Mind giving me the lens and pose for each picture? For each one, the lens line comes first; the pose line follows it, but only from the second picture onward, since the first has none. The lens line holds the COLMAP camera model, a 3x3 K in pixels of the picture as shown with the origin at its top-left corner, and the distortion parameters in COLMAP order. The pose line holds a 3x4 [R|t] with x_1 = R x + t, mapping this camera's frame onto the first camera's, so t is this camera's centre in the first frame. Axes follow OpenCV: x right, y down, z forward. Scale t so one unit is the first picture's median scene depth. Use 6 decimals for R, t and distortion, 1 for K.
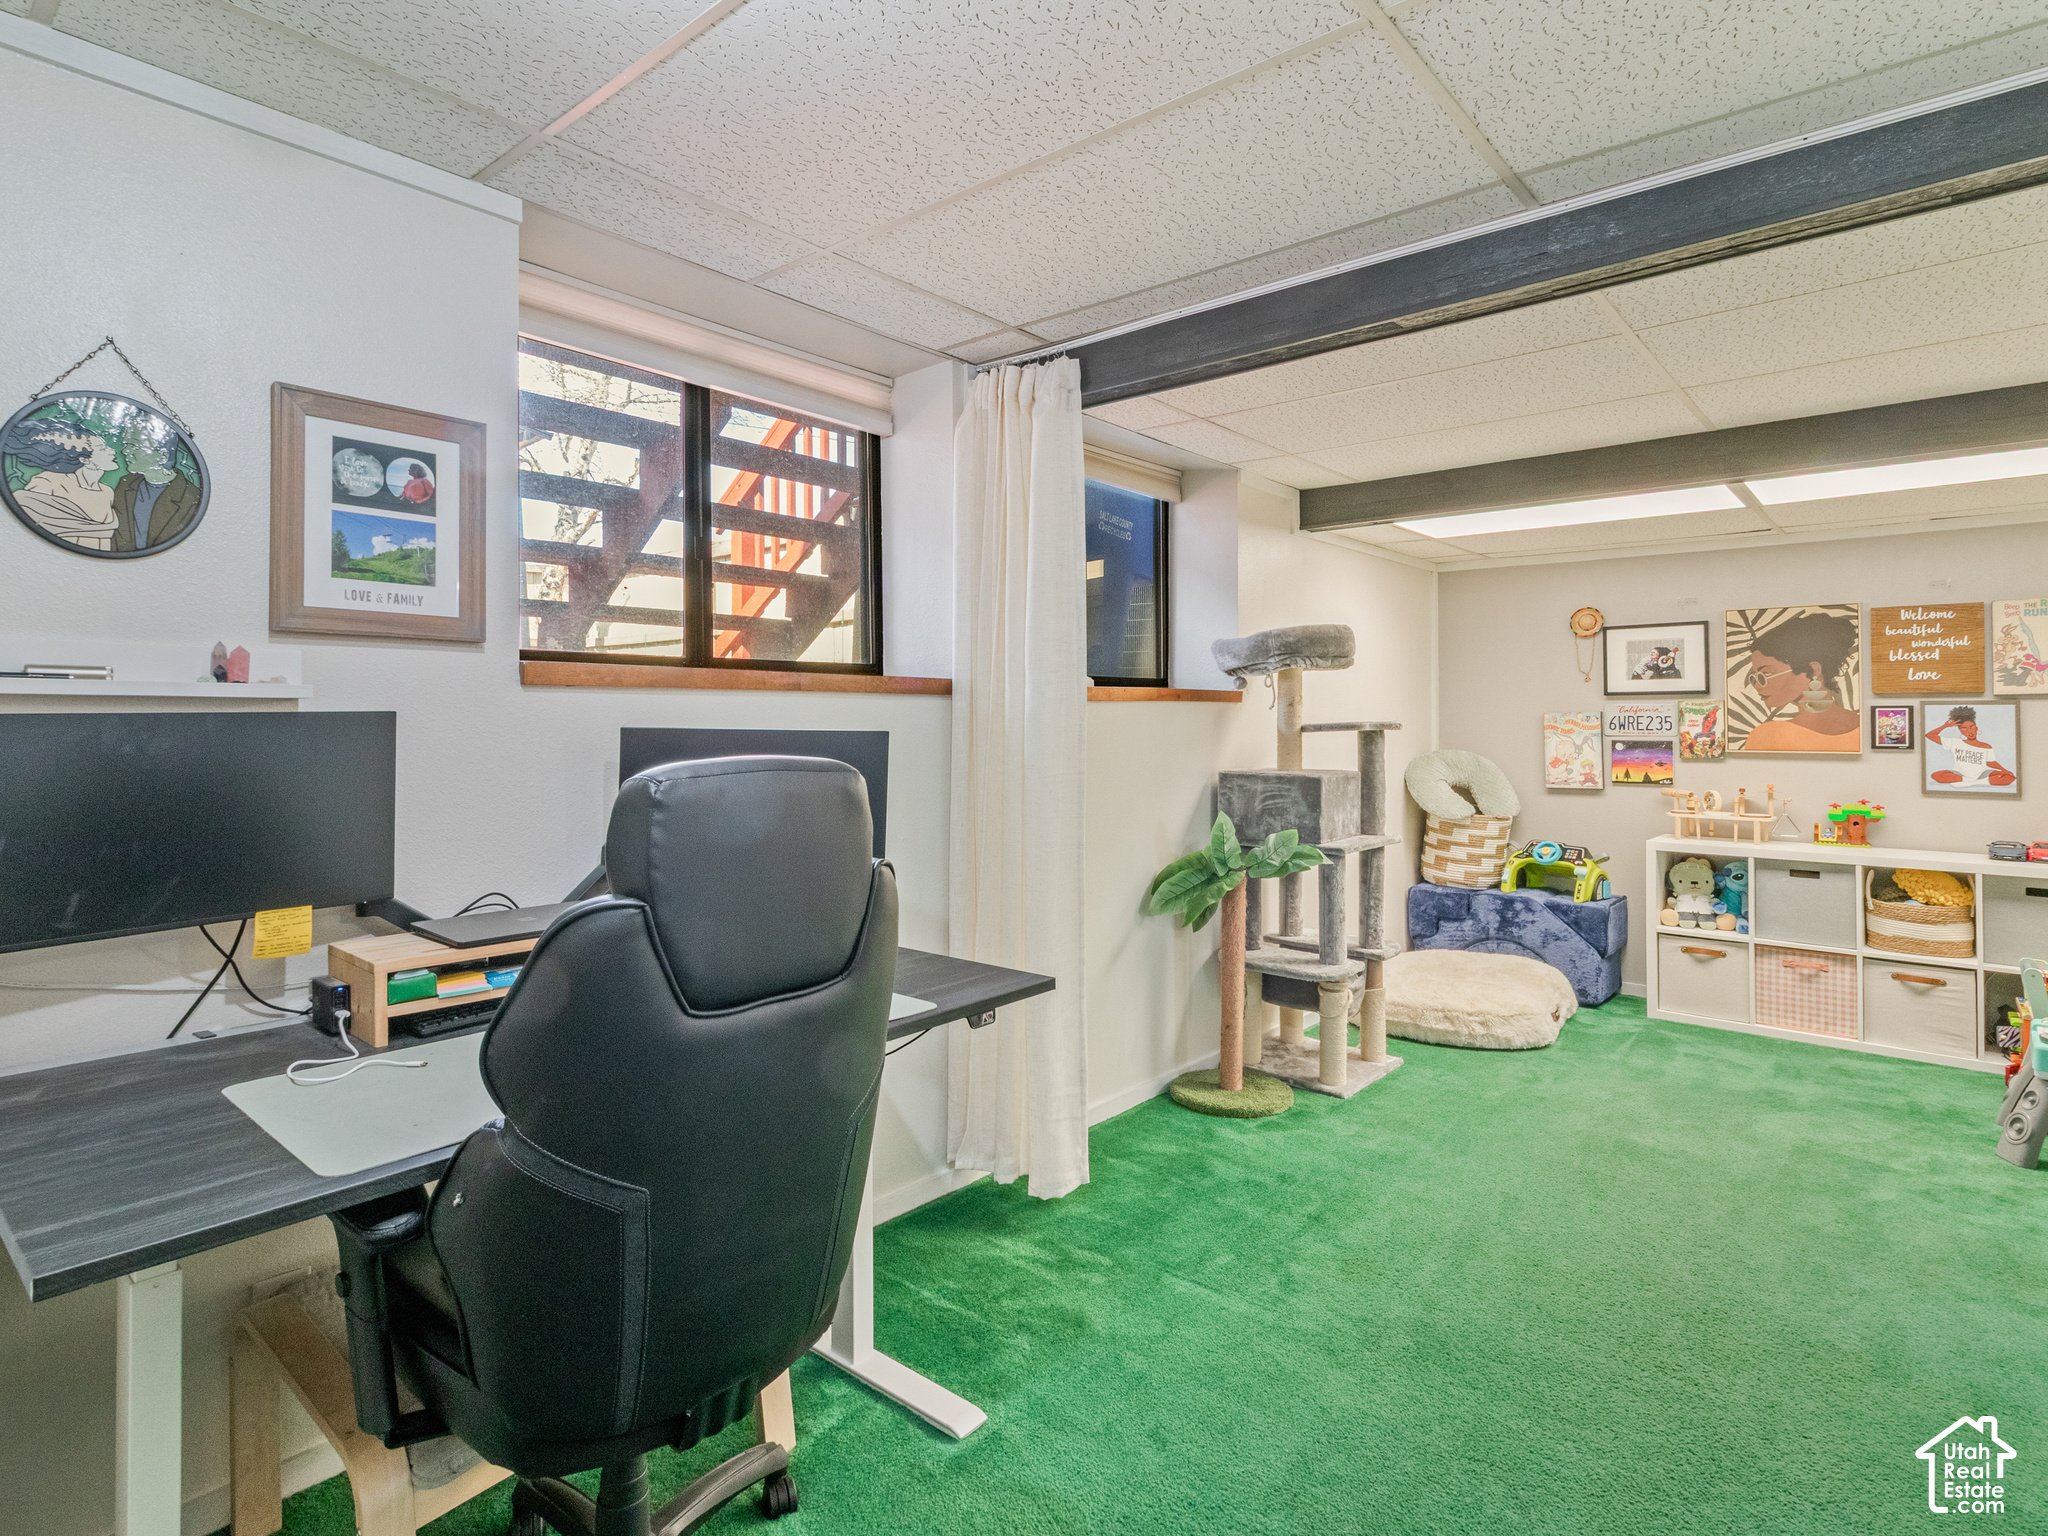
lens RADIAL K [[1071.3, 0, 988.5], [0, 1071.3, 712.6], [0, 0, 1]] dist [-0.001468, 0.002231]
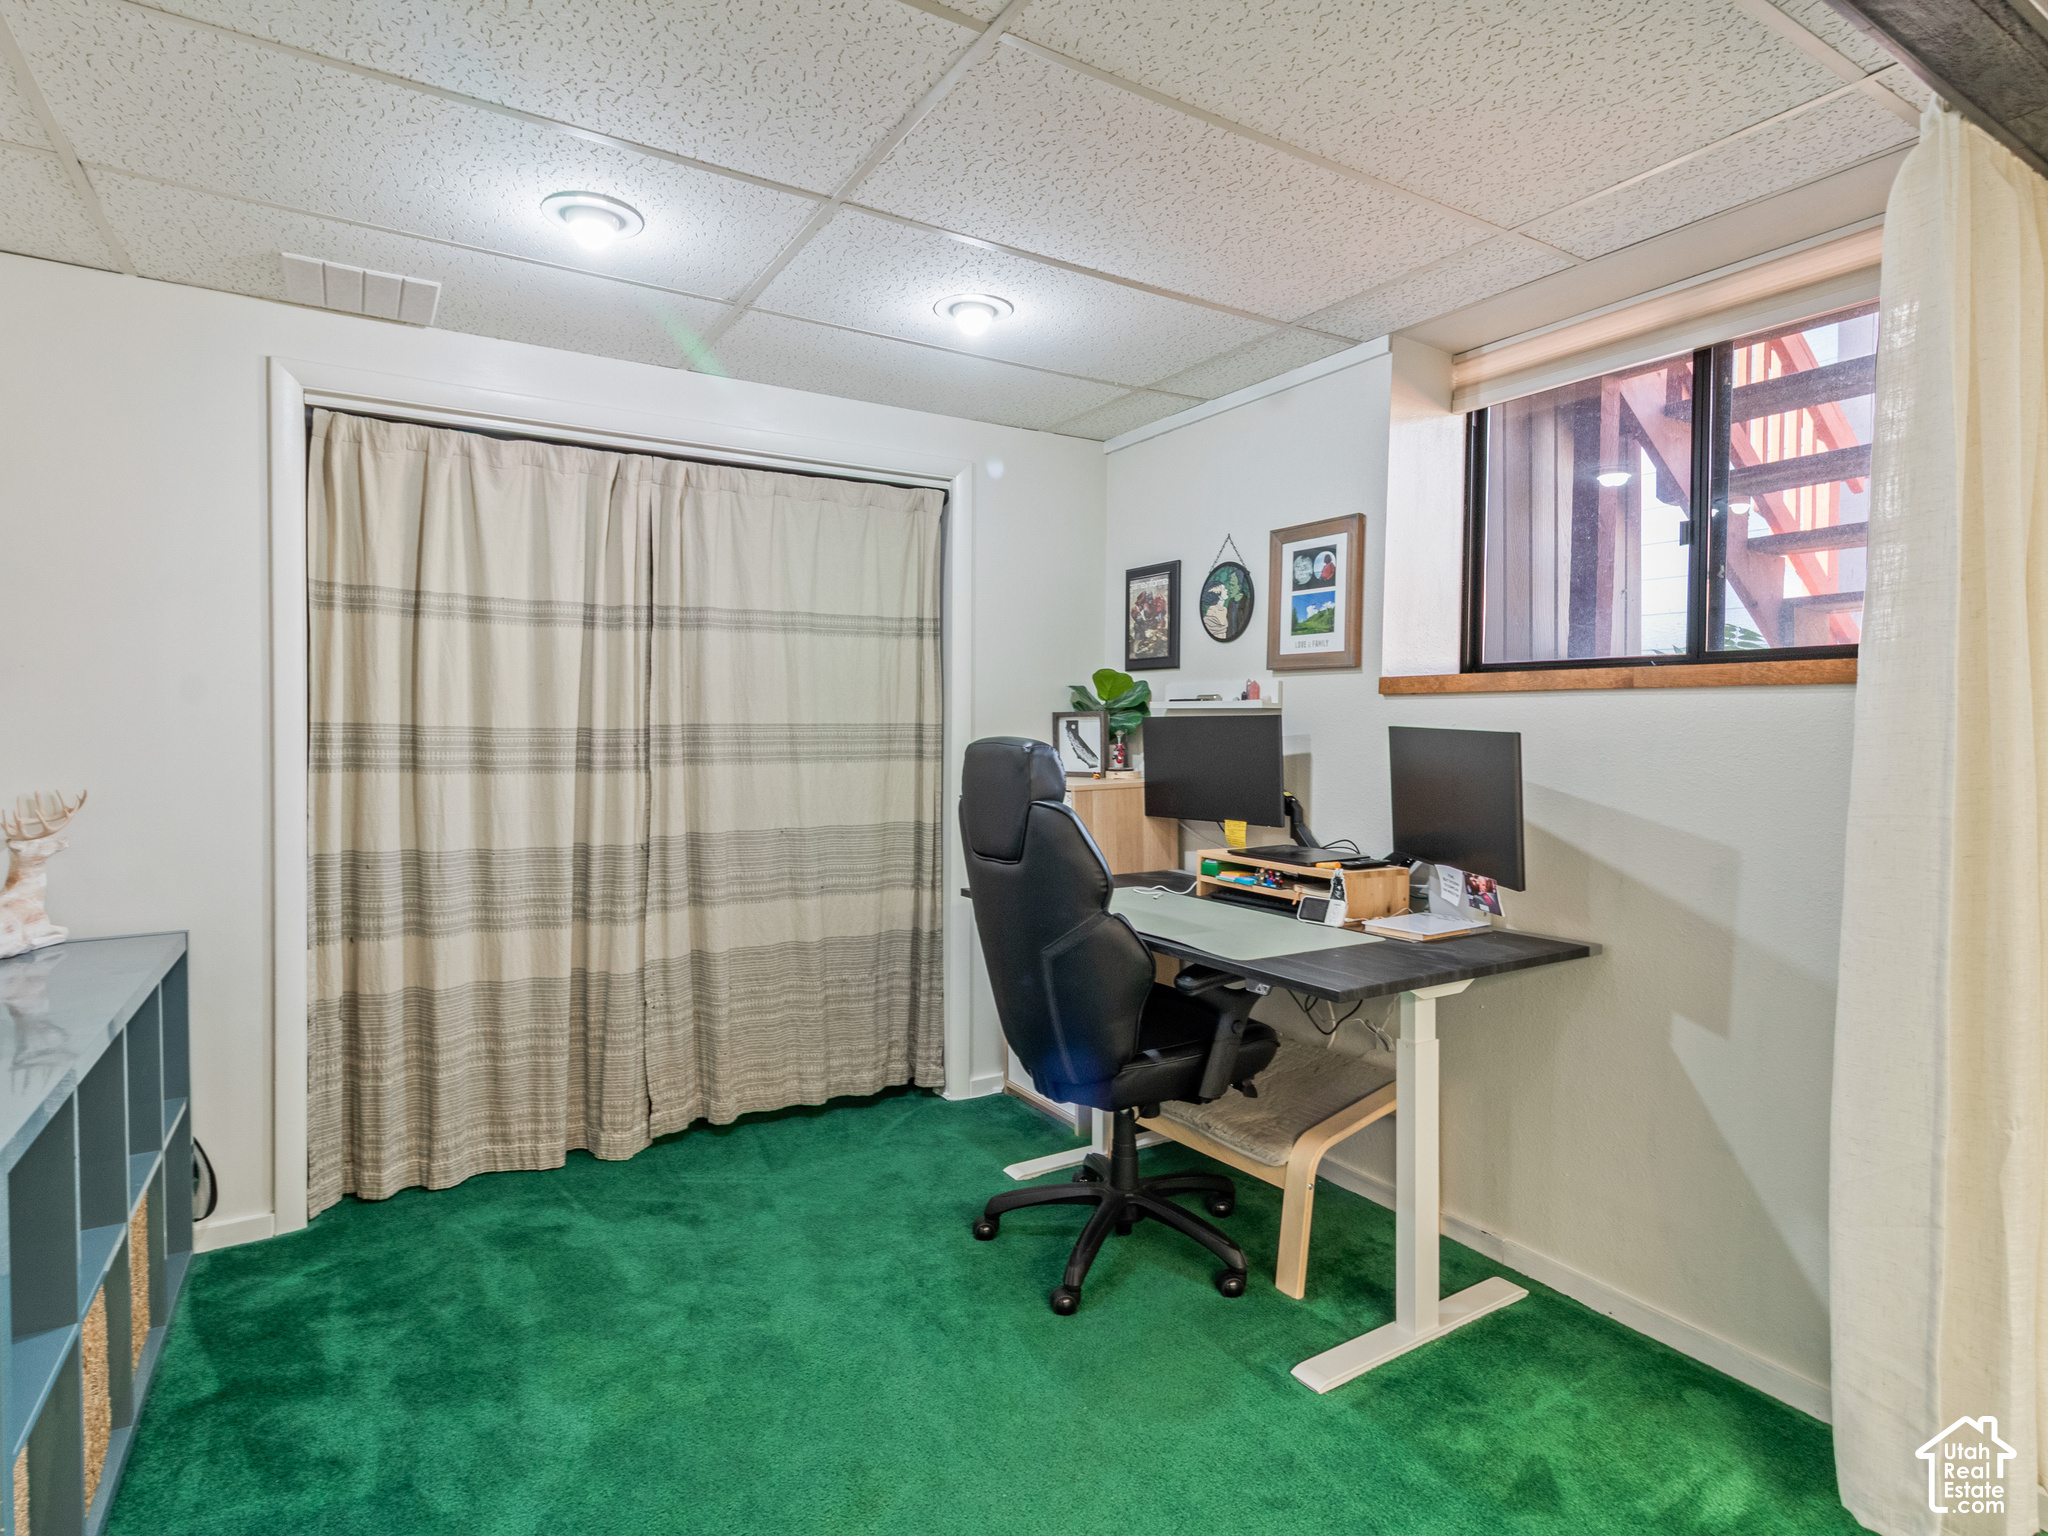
lens RADIAL K [[1071.3, 0, 1025.0], [0, 1071.3, 752.4], [0, 0, 1]] dist [-0.001468, 0.002231]
pose [[-0.291639, 0.030911, -0.956029, 1.095828], [0.004505, 0.999511, 0.030943, 0.003197], [0.956518, 0.004717, -0.291635, 1.056253]]
